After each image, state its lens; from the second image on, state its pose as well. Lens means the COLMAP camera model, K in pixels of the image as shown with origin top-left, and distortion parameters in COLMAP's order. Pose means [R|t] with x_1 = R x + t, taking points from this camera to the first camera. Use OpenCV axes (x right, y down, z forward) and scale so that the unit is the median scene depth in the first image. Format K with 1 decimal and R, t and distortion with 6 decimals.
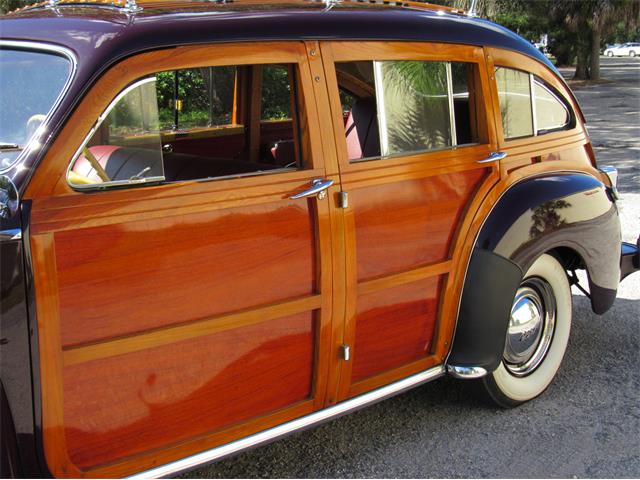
lens RADIAL K [[904.3, 0, 319.9], [0, 904.3, 238.9], [0, 0, 1]] dist [-0.024475, 0.000000]
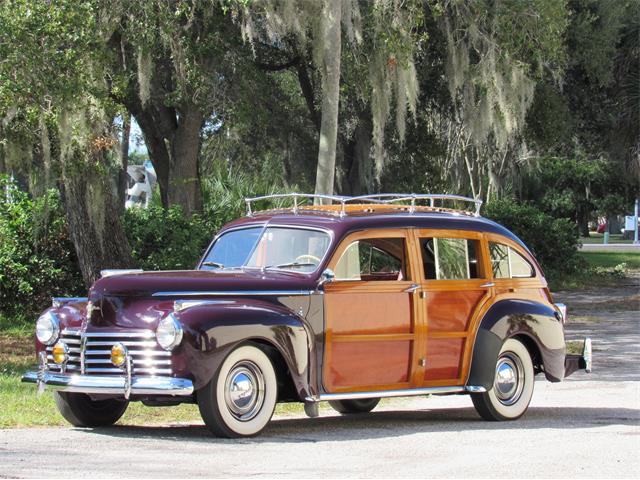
lens RADIAL K [[3241.3, 0, 319.0], [0, 3241.3, 241.4], [0, 0, 1]] dist [-0.661538, 0.000000]
pose [[0.995226, 0.015508, 0.096354, -0.902103], [0.003772, 0.980444, -0.196765, 1.261245], [-0.097521, 0.196189, 0.975705, -6.173482]]
